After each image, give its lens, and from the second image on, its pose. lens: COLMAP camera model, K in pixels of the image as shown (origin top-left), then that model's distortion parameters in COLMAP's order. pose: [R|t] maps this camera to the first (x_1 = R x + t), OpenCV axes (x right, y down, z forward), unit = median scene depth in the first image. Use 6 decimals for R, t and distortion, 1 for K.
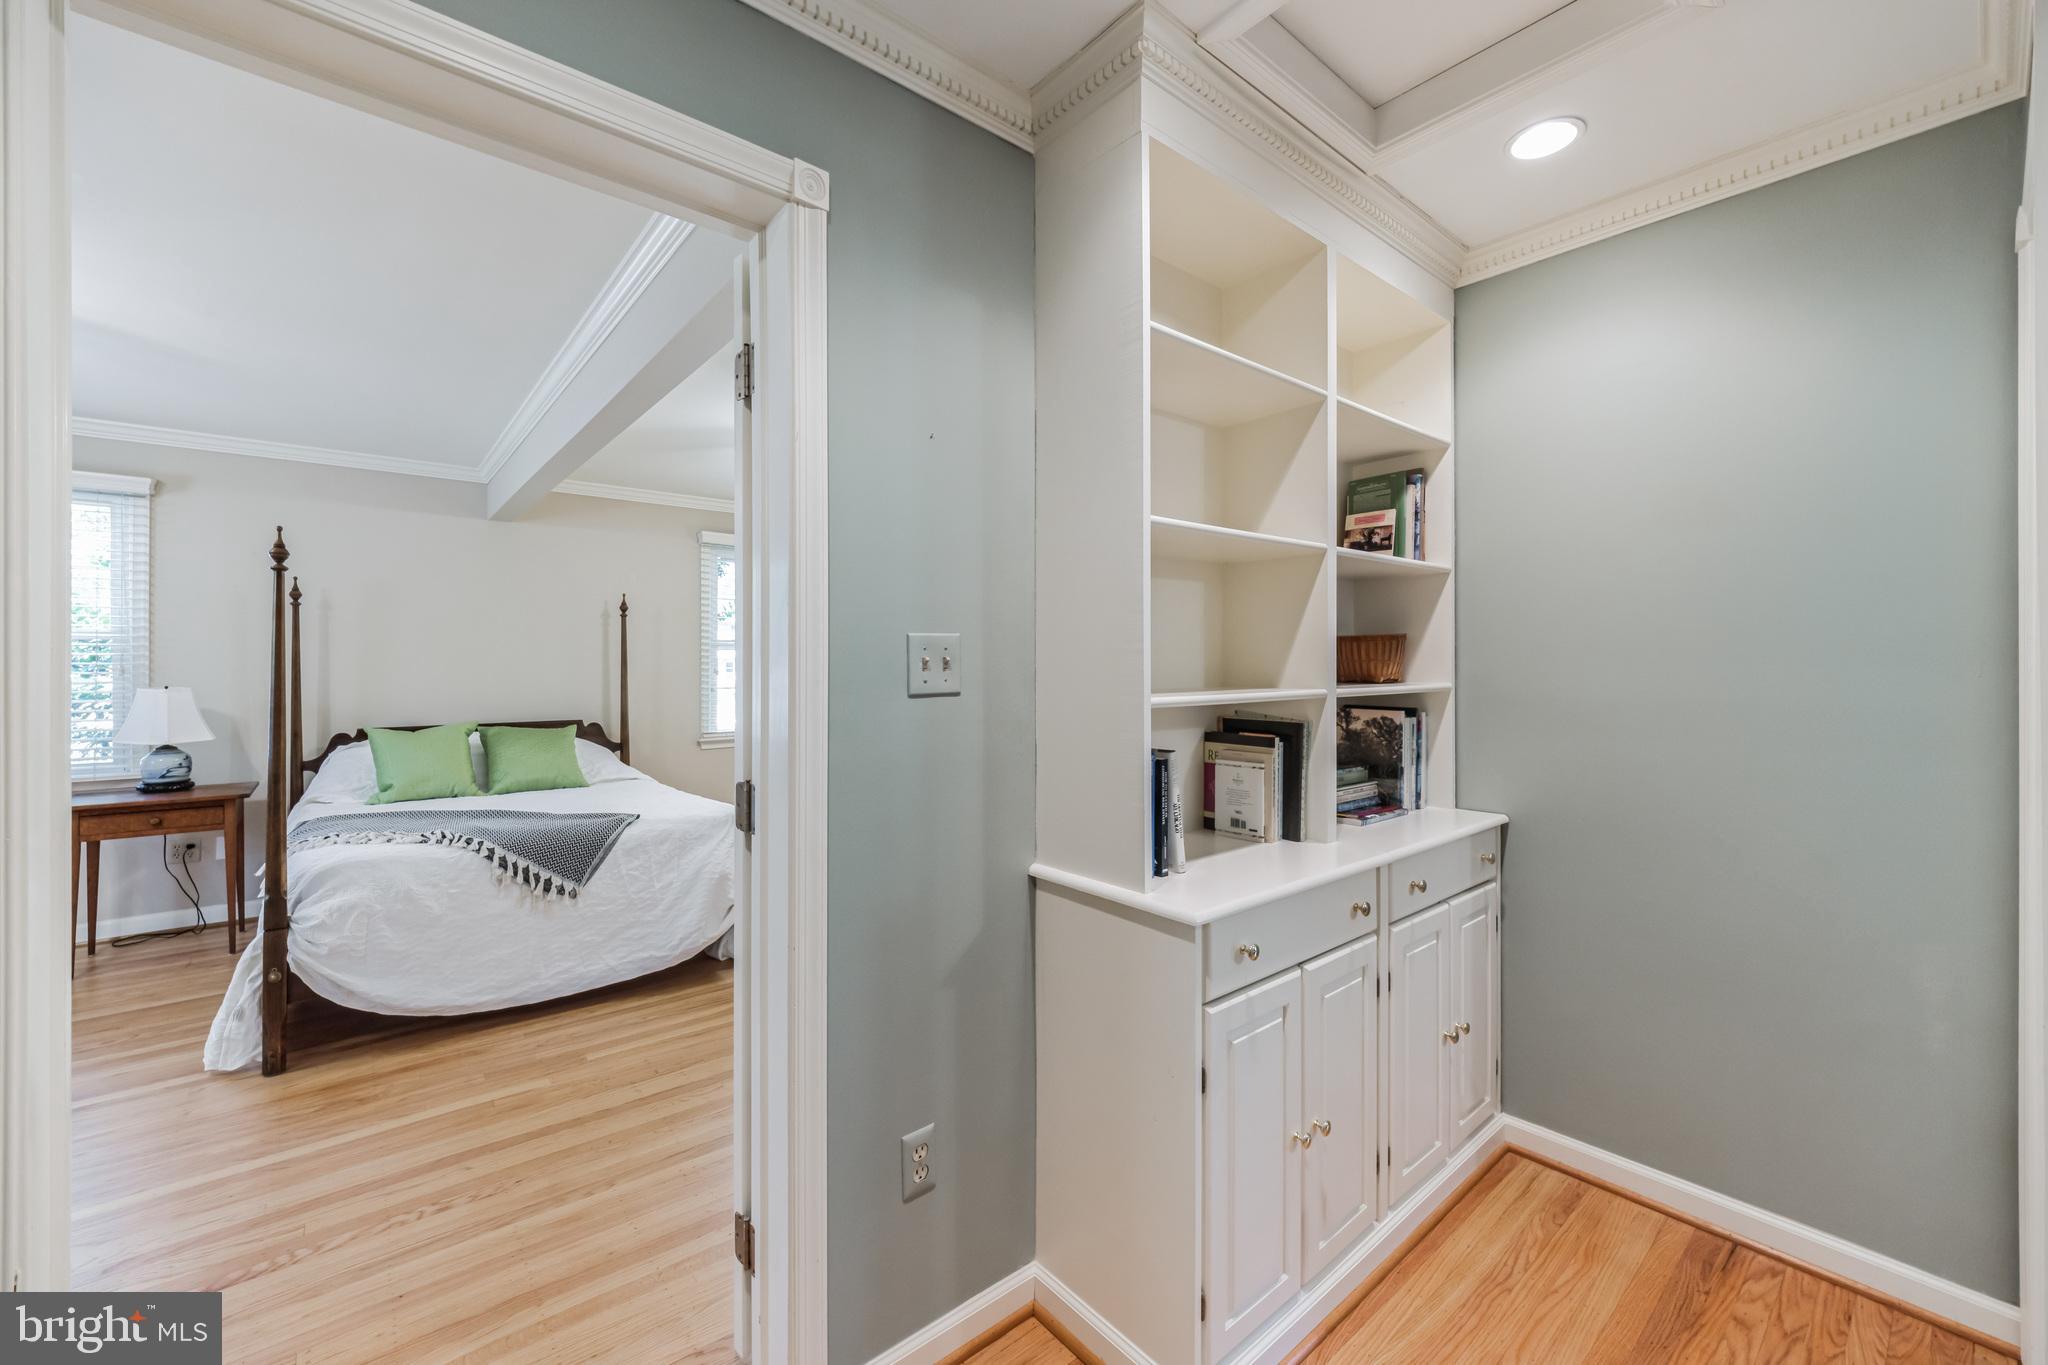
lens RADIAL K [[799.5, 0, 1021.5], [0, 799.5, 671.8], [0, 0, 1]] dist [-0.006110, 0.002663]
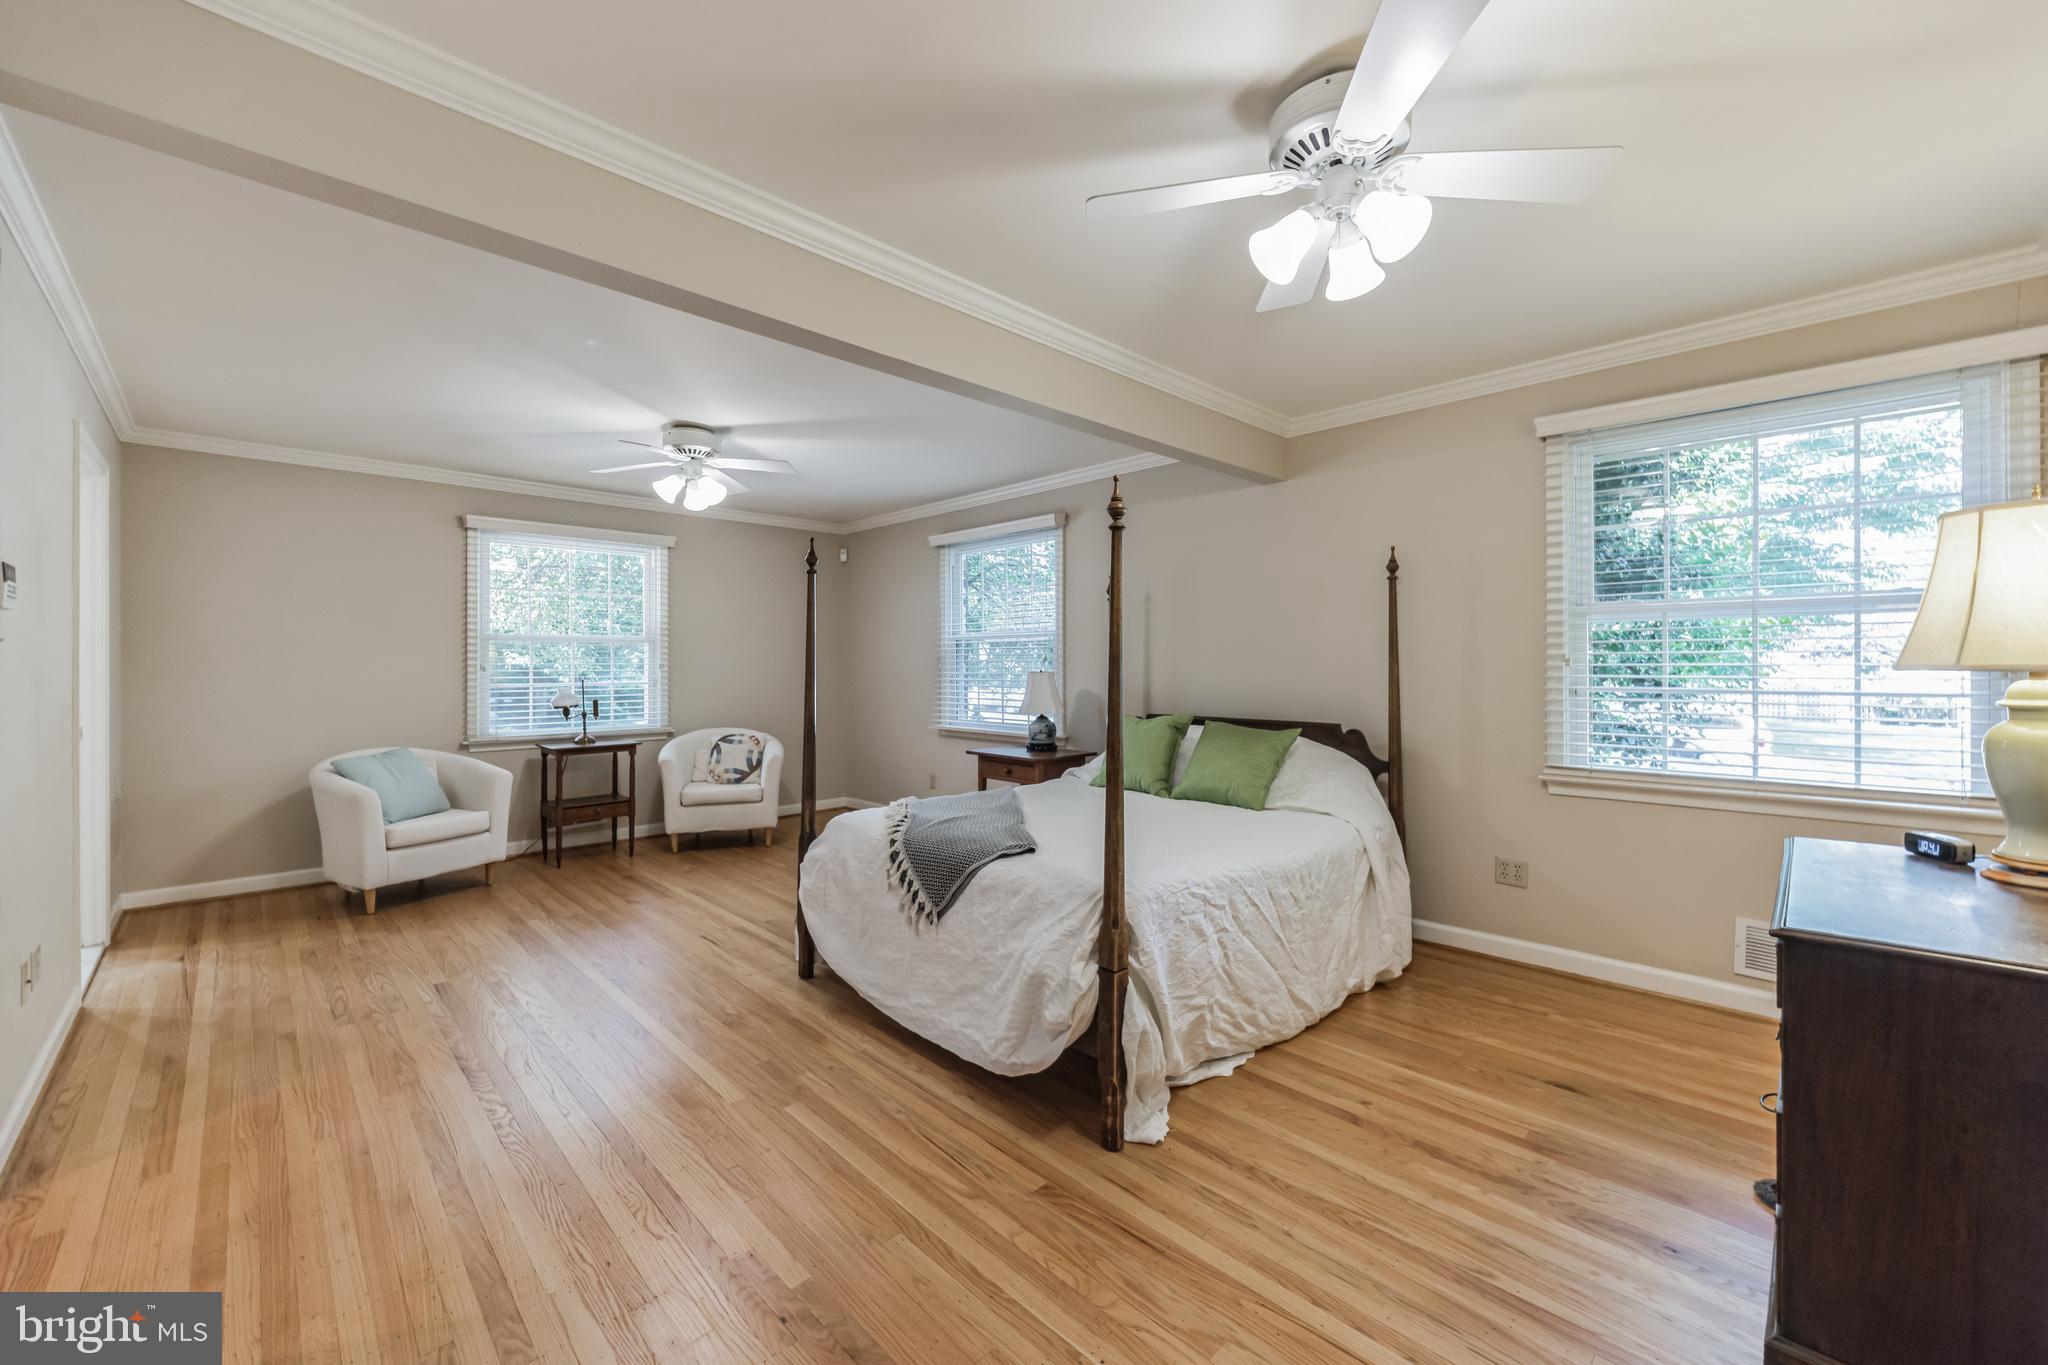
lens RADIAL K [[799.5, 0, 1023.2], [0, 799.5, 668.3], [0, 0, 1]] dist [-0.006110, 0.002663]
pose [[0.082845, 0.003747, -0.996555, 0.257325], [-0.004890, 0.999982, 0.003354, 0.011649], [0.996550, 0.004595, 0.082862, 0.947575]]
